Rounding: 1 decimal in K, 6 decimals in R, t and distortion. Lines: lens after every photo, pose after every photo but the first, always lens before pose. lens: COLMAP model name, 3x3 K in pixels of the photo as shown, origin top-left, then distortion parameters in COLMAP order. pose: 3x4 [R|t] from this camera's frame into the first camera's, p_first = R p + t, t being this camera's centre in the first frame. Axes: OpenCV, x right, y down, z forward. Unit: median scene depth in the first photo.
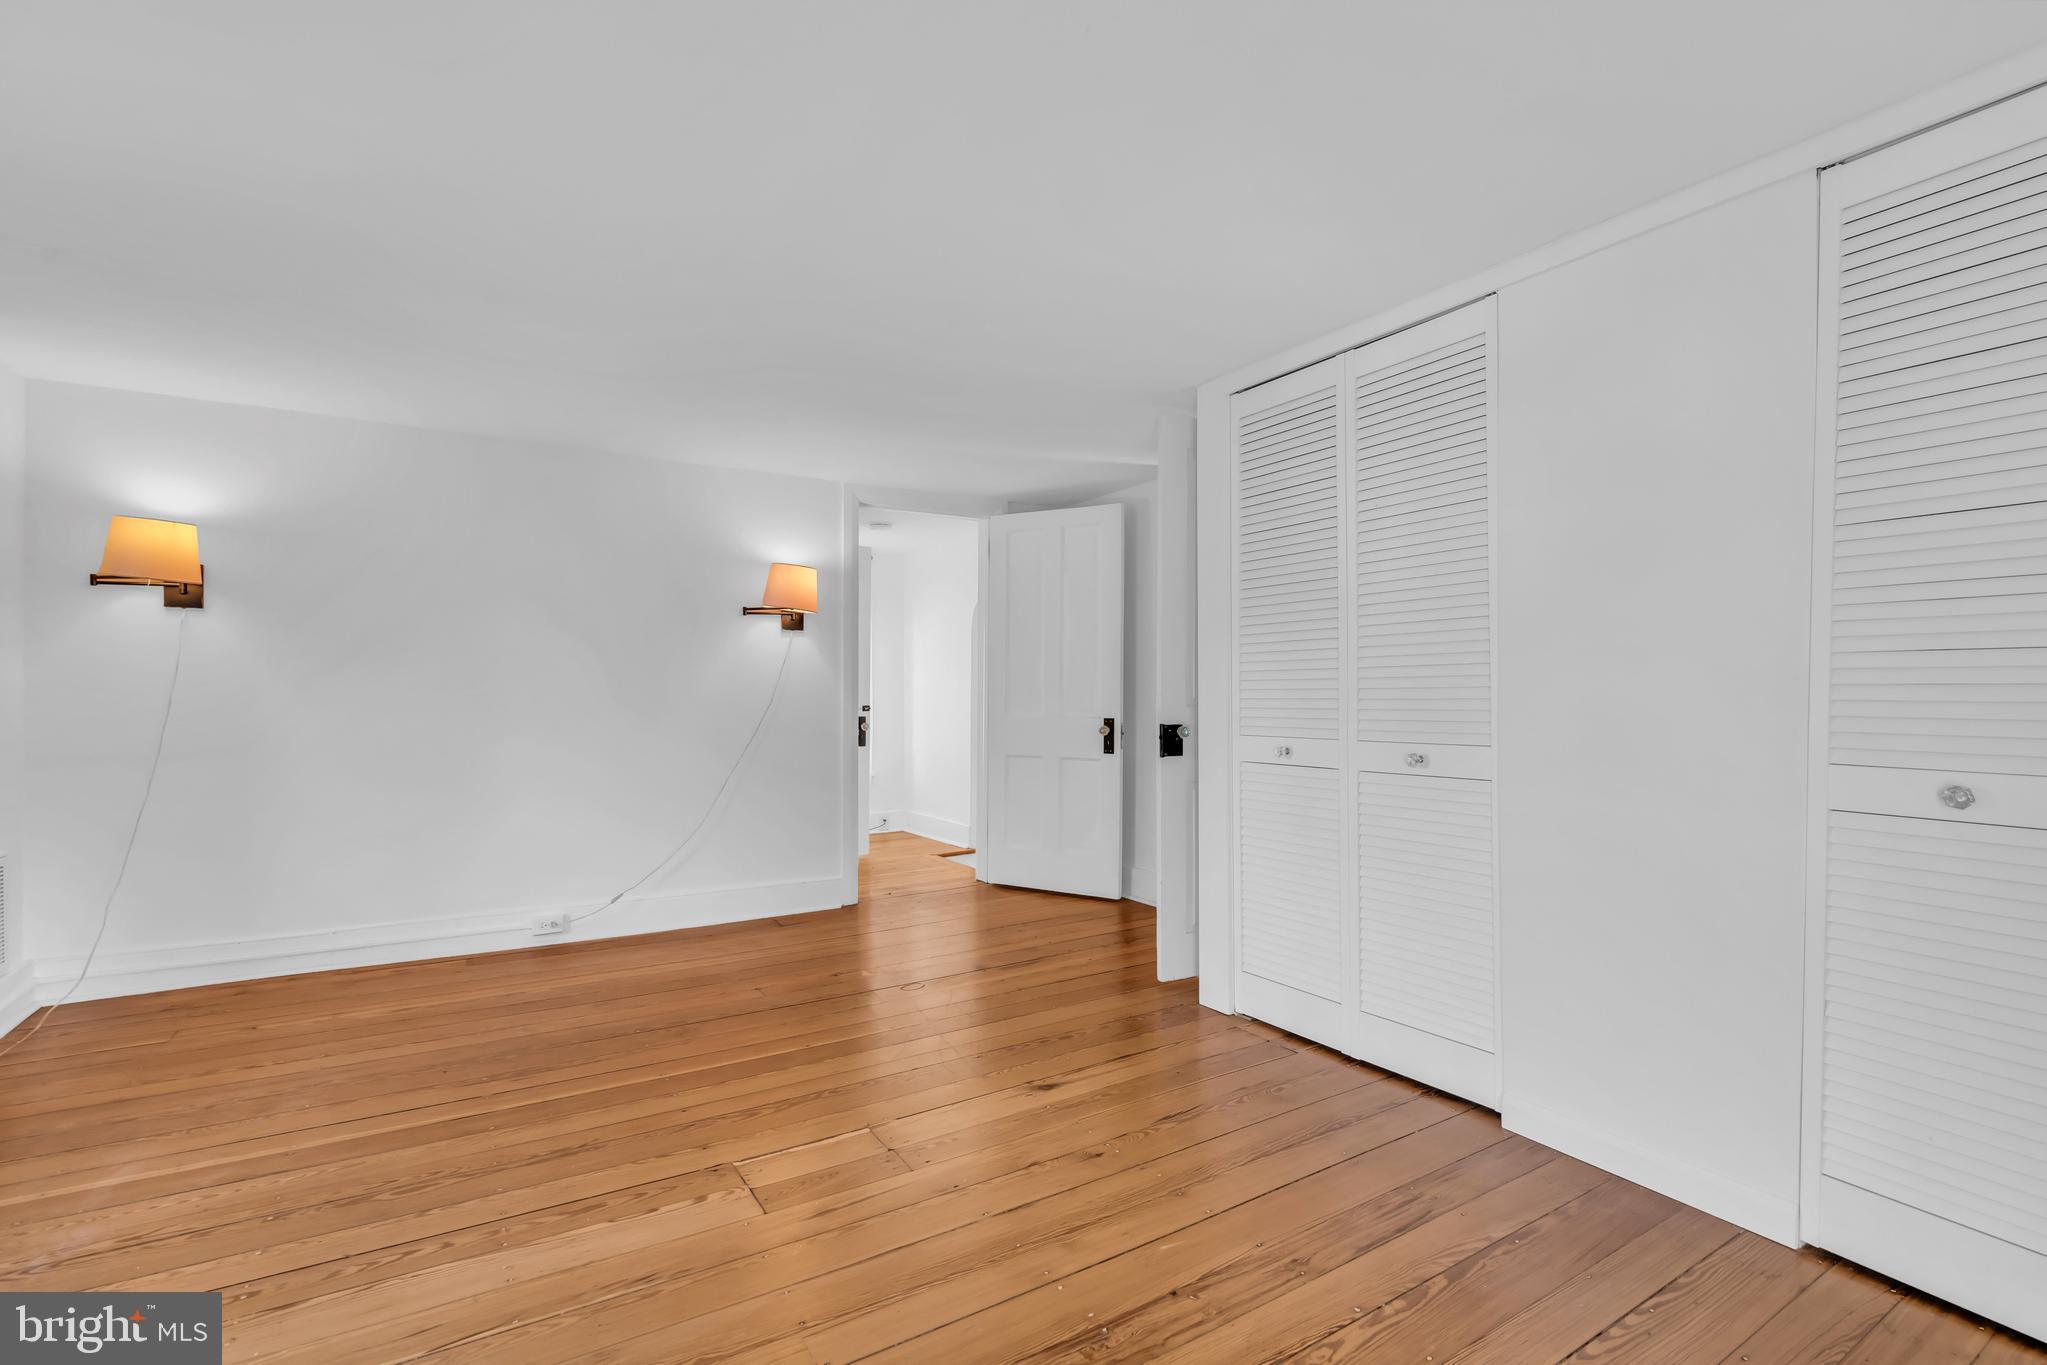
lens RADIAL K [[927.5, 0, 1026.8], [0, 927.5, 689.8], [0, 0, 1]] dist [-0.000298, 0.000164]
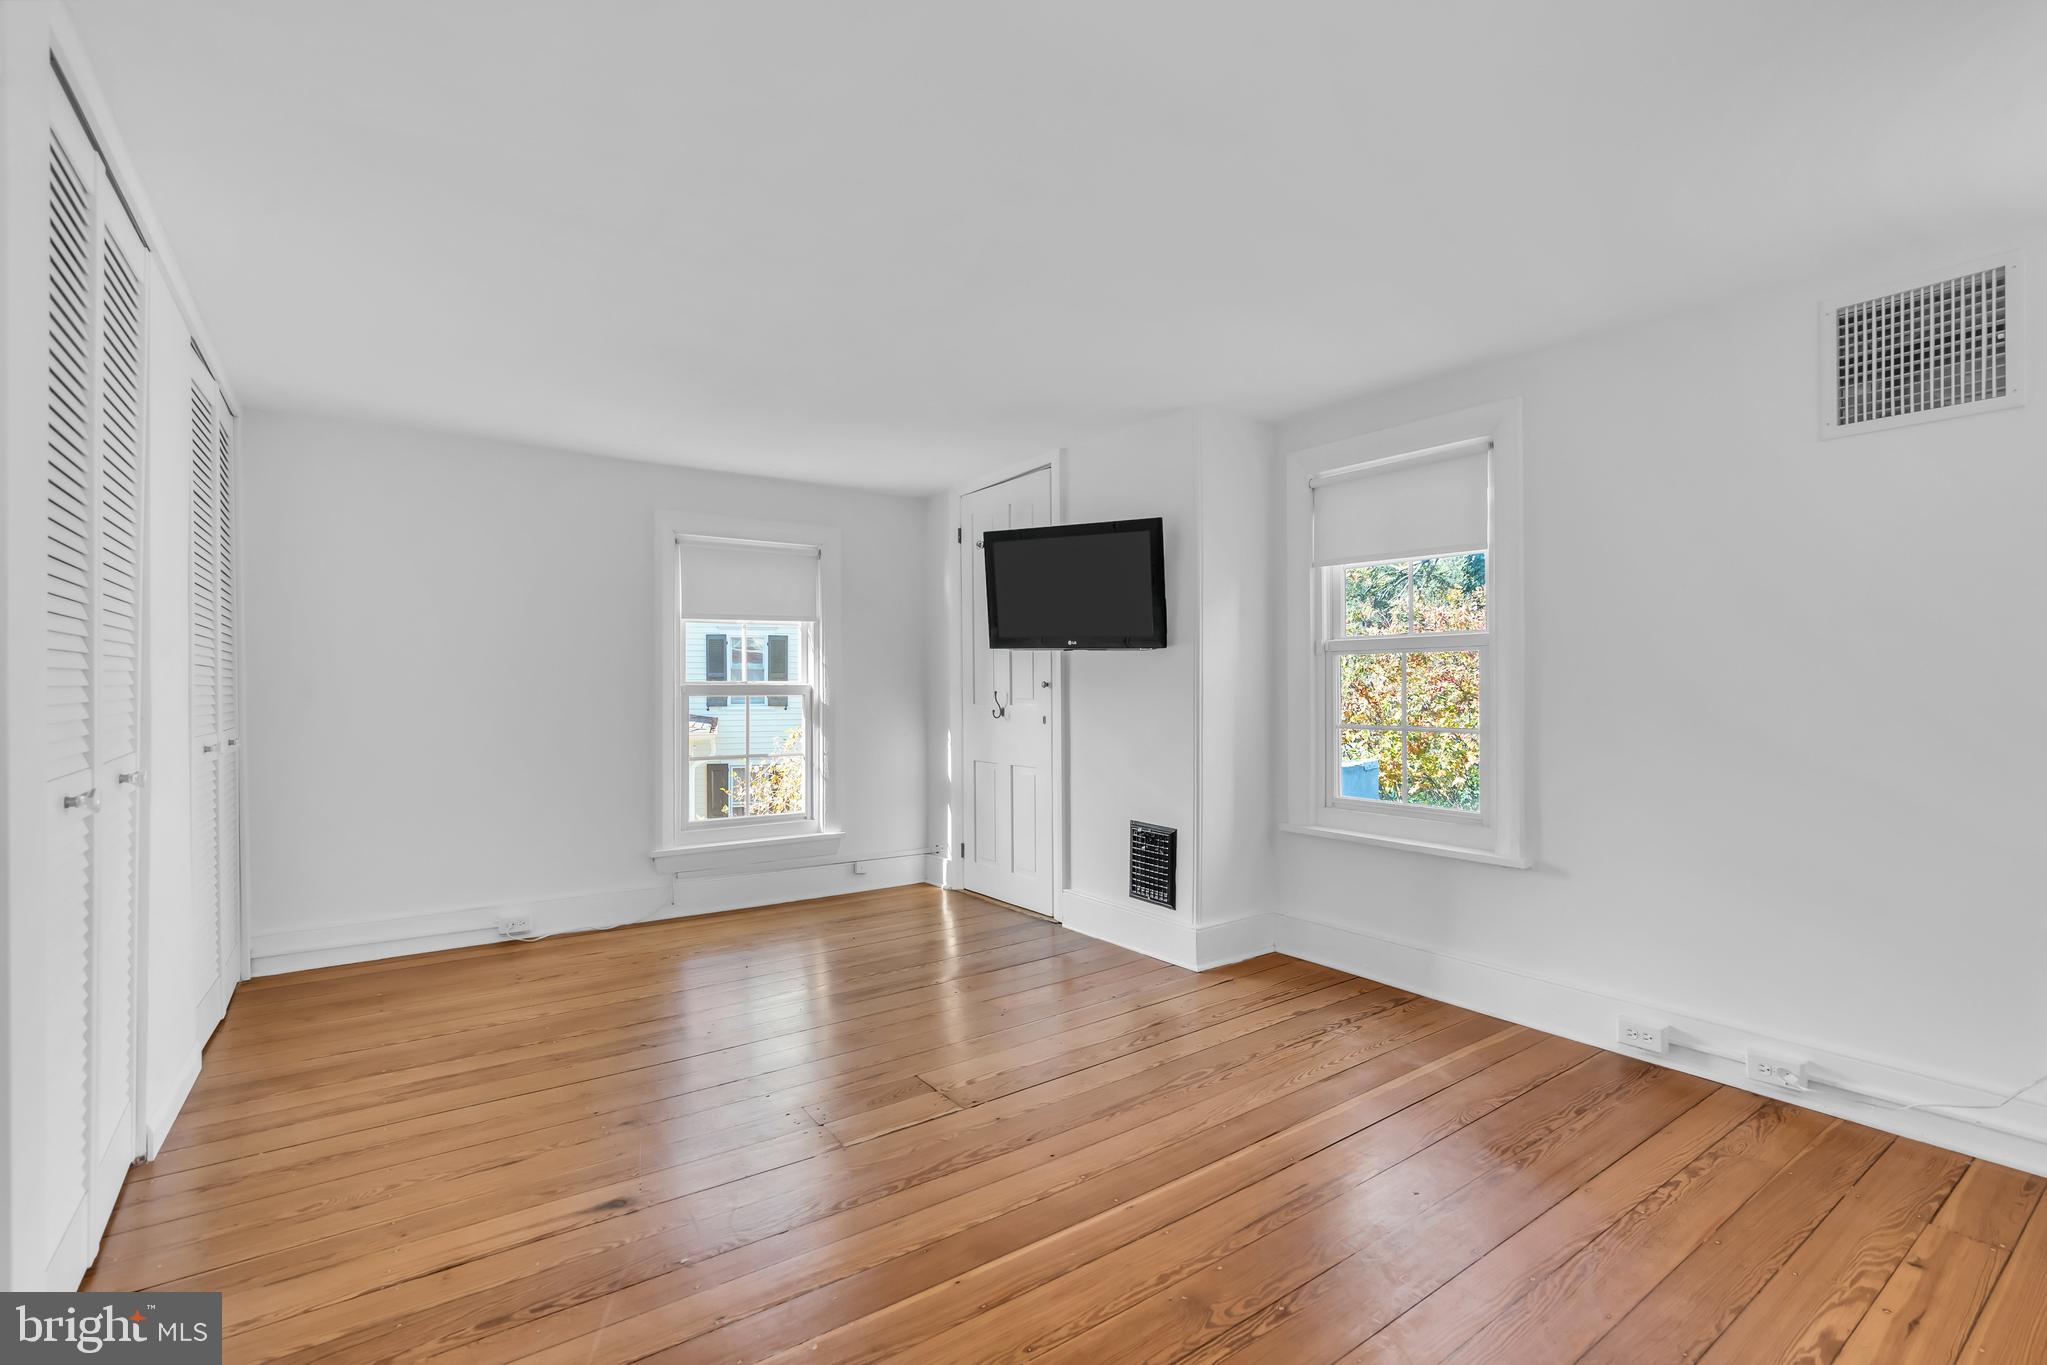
lens RADIAL K [[927.5, 0, 1026.8], [0, 927.5, 689.8], [0, 0, 1]] dist [-0.000298, 0.000164]
pose [[-0.998241, -0.001644, -0.059268, -0.338090], [-0.001650, 0.999999, 0.000057, 0.001339], [0.059268, 0.000155, -0.998242, 2.208141]]
